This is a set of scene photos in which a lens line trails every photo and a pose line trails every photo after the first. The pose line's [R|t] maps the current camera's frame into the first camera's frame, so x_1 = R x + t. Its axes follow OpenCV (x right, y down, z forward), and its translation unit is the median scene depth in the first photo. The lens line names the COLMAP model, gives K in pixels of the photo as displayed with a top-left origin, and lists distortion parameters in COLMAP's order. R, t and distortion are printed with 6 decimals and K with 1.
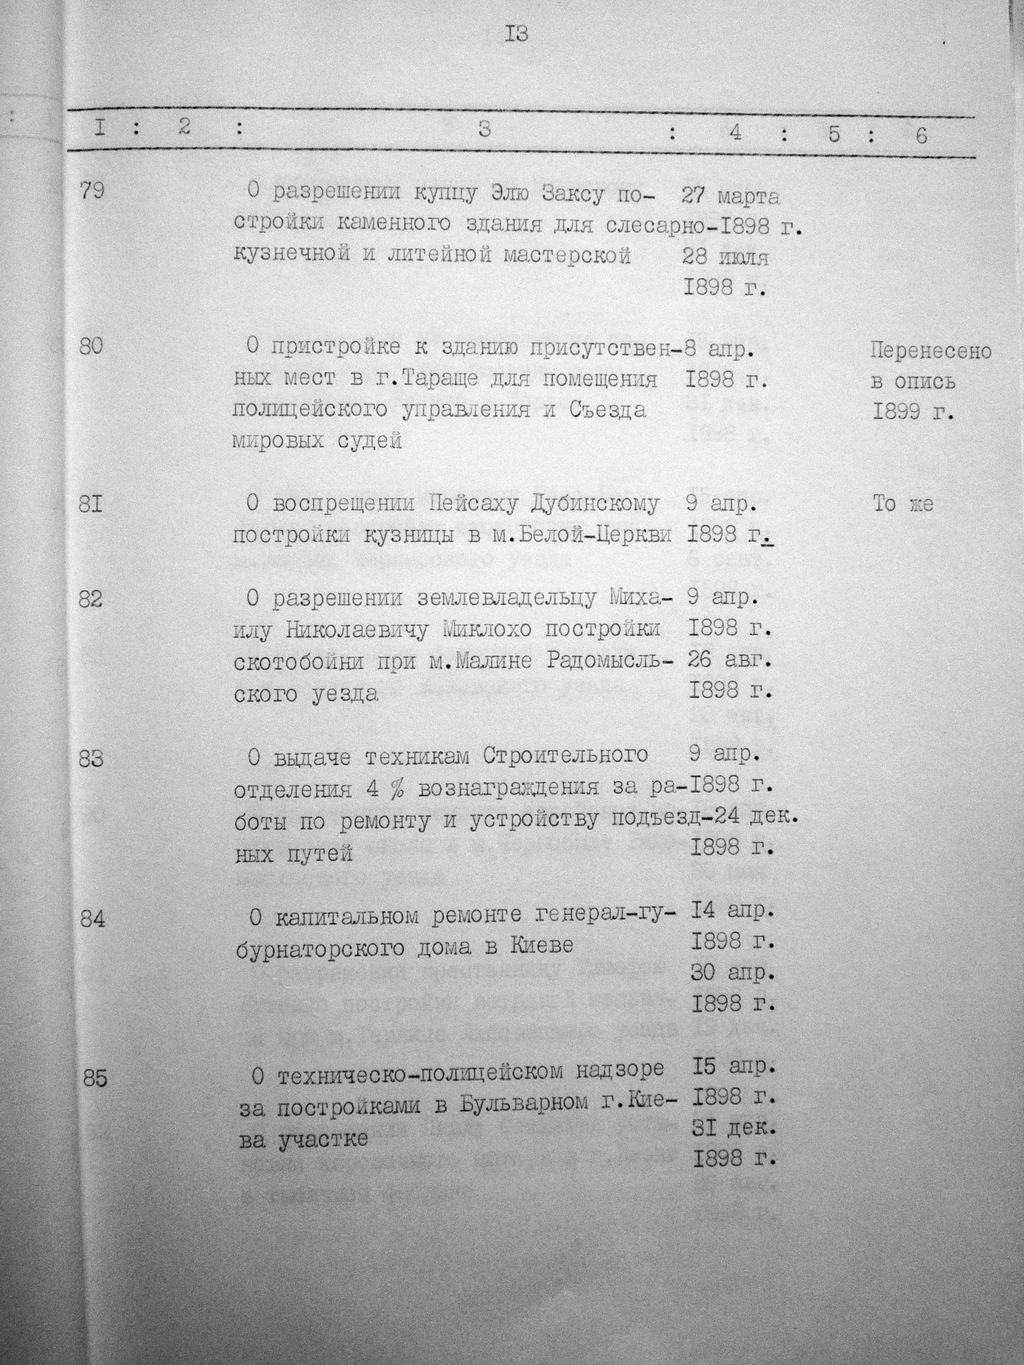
lens RADIAL K [[1817.4, 0, 555.7], [0, 1817.4, 768.3], [0, 0, 1]] dist [-0.086784, -0.007683]
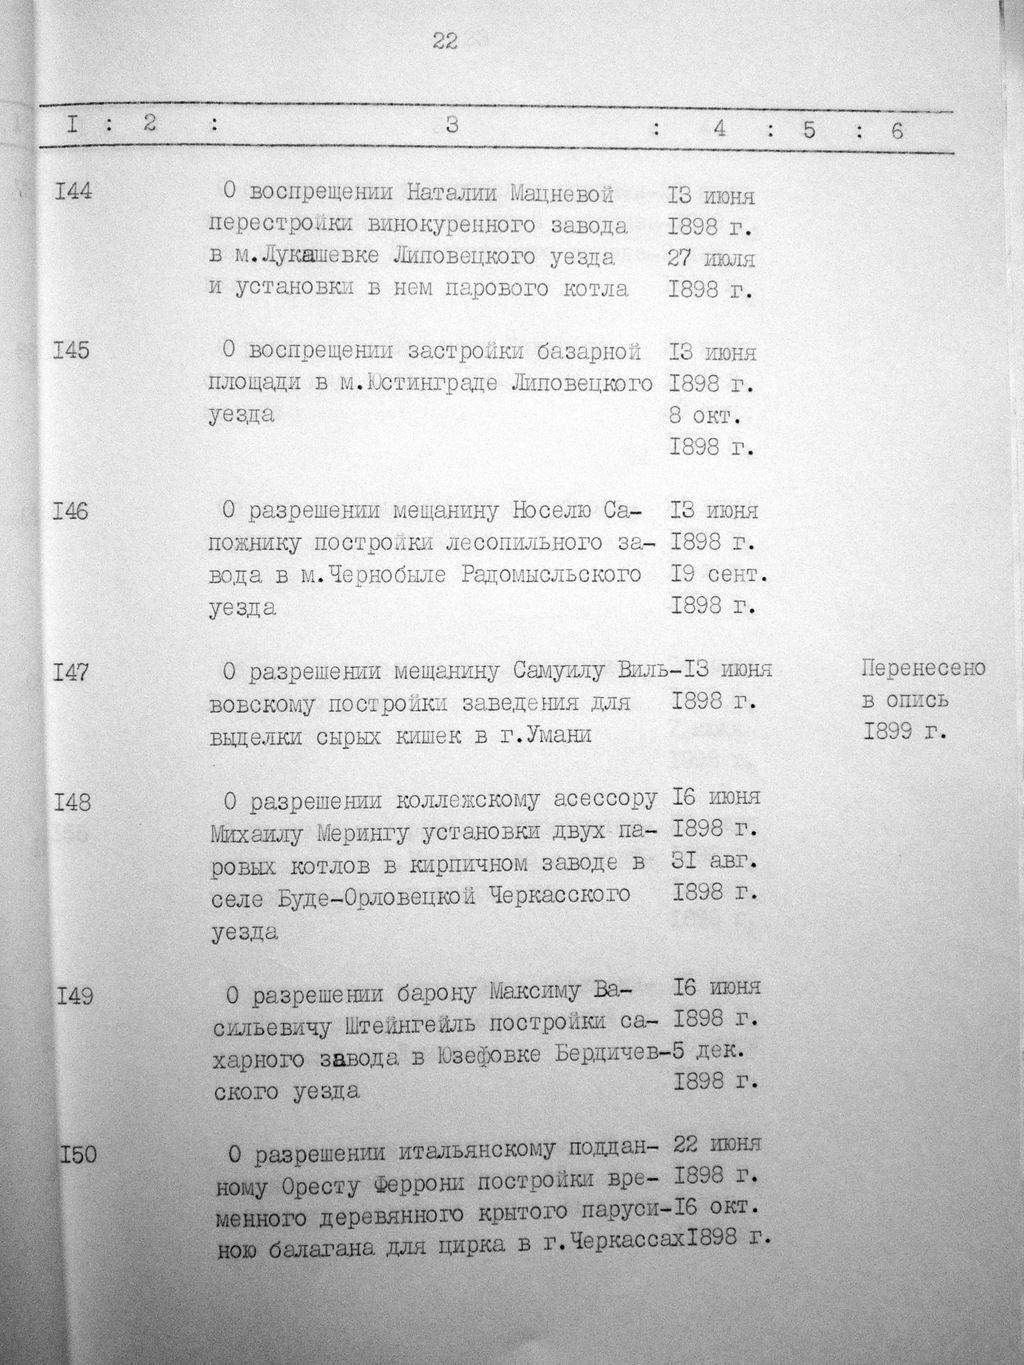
lens RADIAL K [[1846.5, 0, 512.0], [0, 1846.5, 682.5], [0, 0, 1]] dist [-0.119569, -0.055545]
pose [[0.999919, 0.002016, -0.012569, -0.000945], [-0.001812, 0.999867, 0.016205, -0.104188], [0.012600, -0.016181, 0.999790, 0.001775]]
